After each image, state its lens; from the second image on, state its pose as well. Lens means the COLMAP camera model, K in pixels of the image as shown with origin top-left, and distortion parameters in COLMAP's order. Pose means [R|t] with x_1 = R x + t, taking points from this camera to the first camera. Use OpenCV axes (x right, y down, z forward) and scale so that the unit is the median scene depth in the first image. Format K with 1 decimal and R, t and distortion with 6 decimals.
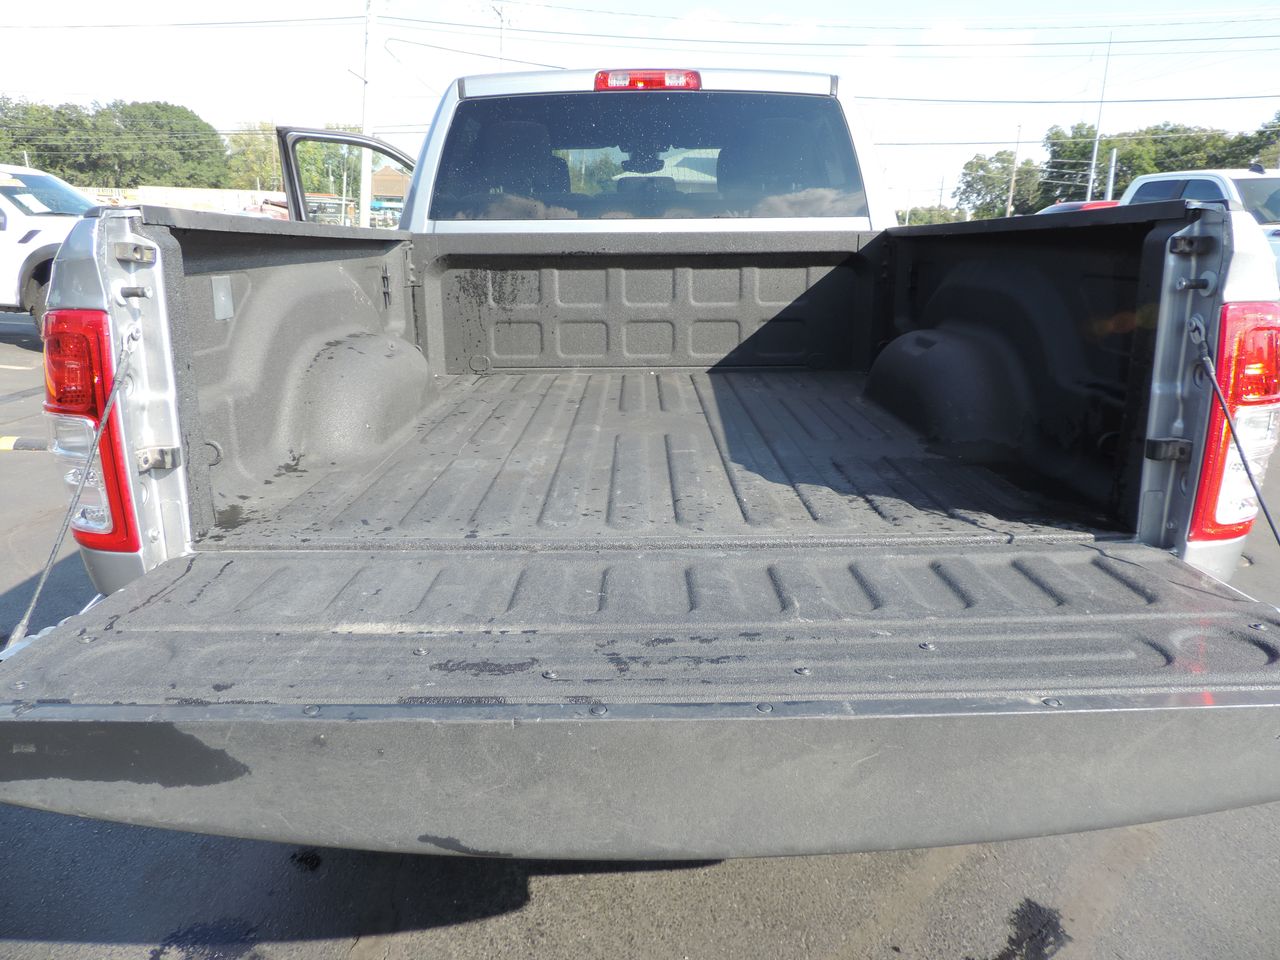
lens RADIAL K [[910.3, 0, 634.1], [0, 910.3, 502.0], [0, 0, 1]] dist [-0.007460, 0.009447]
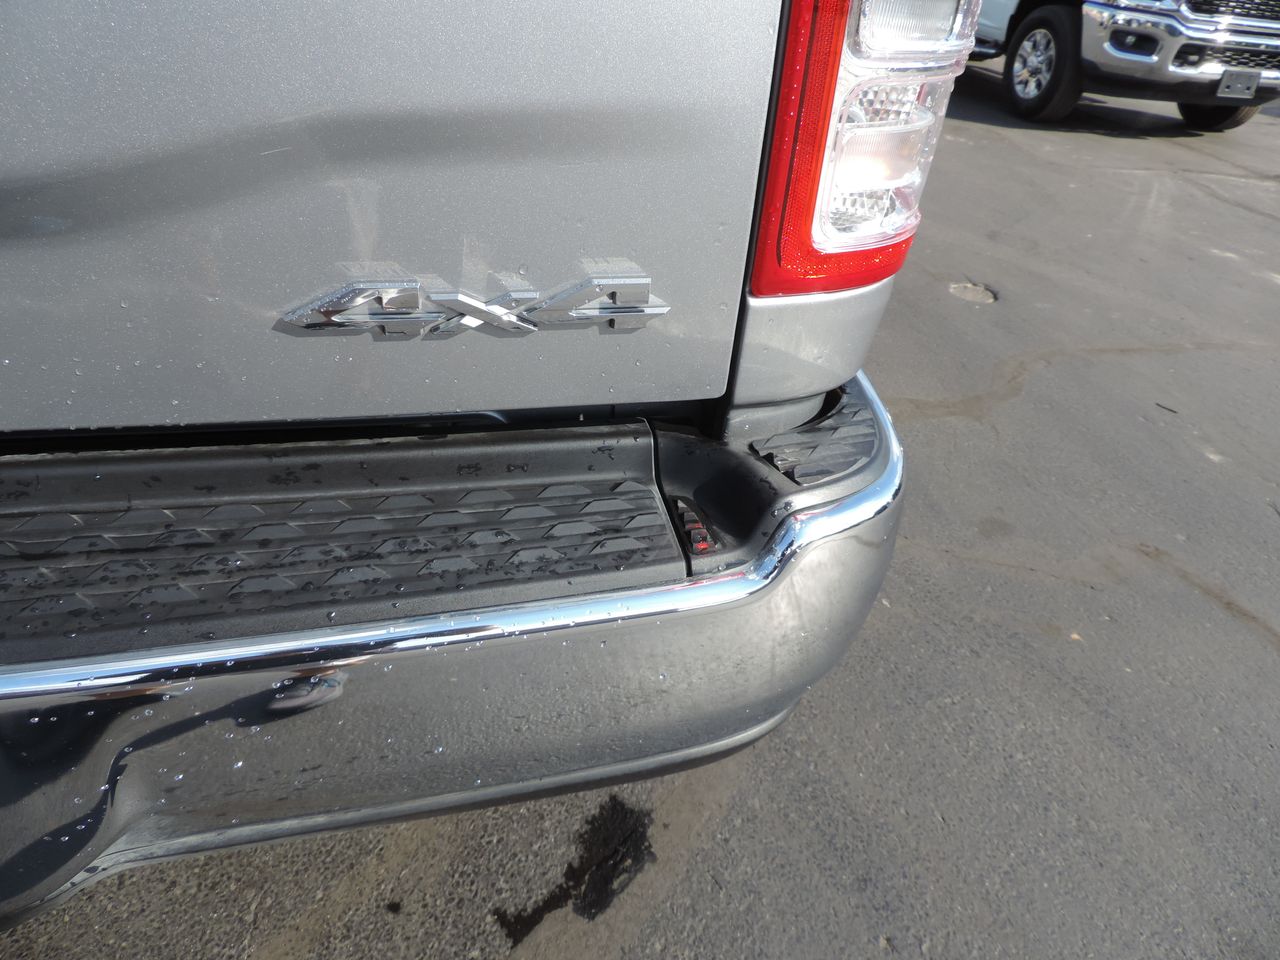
lens RADIAL K [[910.3, 0, 612.6], [0, 910.3, 486.8], [0, 0, 1]] dist [-0.007460, 0.009447]
pose [[0.983352, -0.038306, 0.177625, 0.327809], [-0.012626, 0.960760, 0.277094, 0.009609], [-0.181269, -0.274723, 0.944282, 0.413323]]
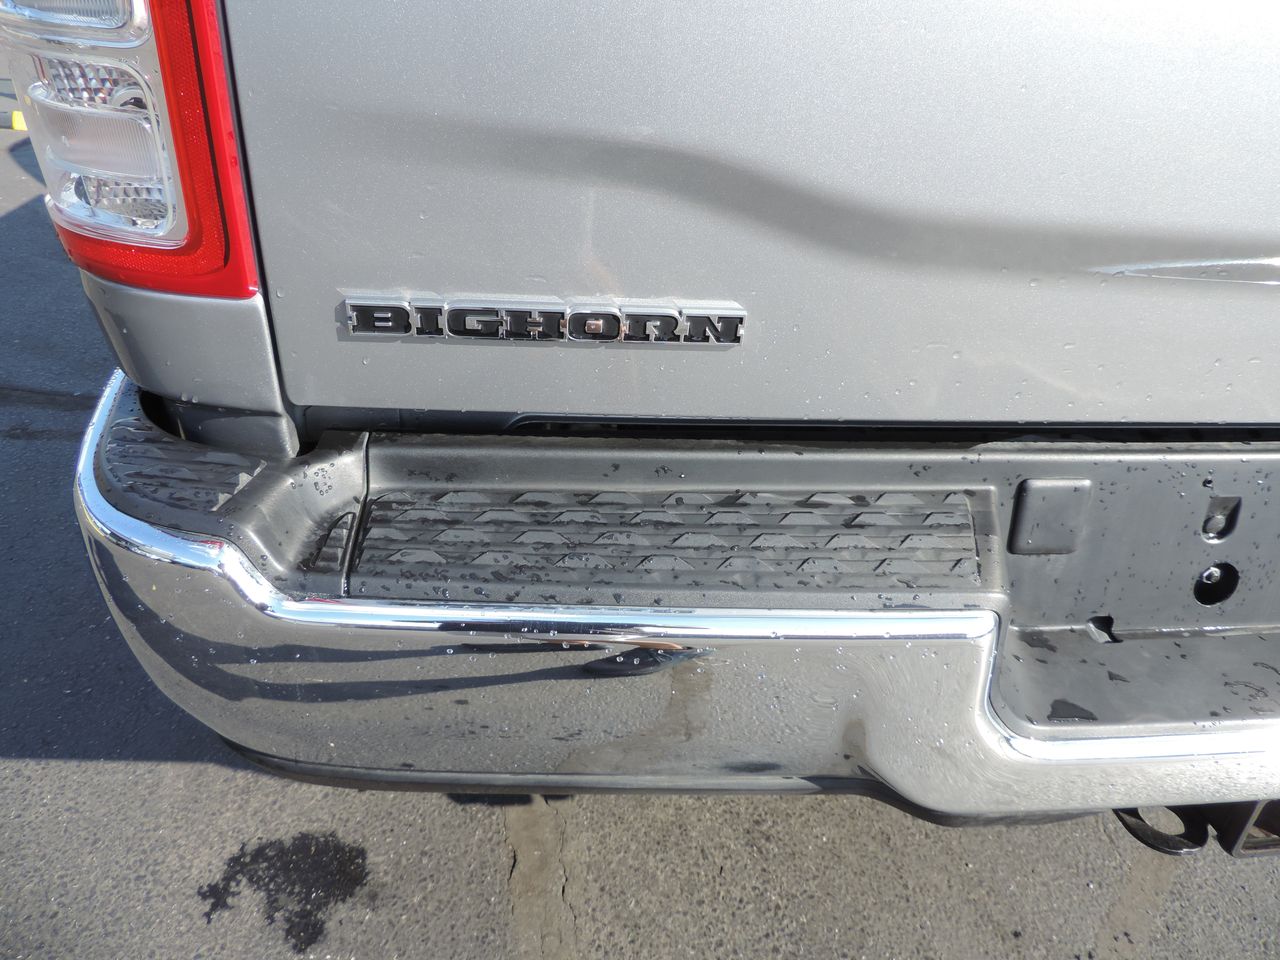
lens RADIAL K [[910.3, 0, 638.7], [0, 910.3, 490.4], [0, 0, 1]] dist [-0.007460, 0.009447]
pose [[0.990784, 0.001994, 0.135440, -0.299932], [-0.039208, 0.961311, 0.272662, 0.013816], [-0.129656, -0.275459, 0.952529, 0.393421]]
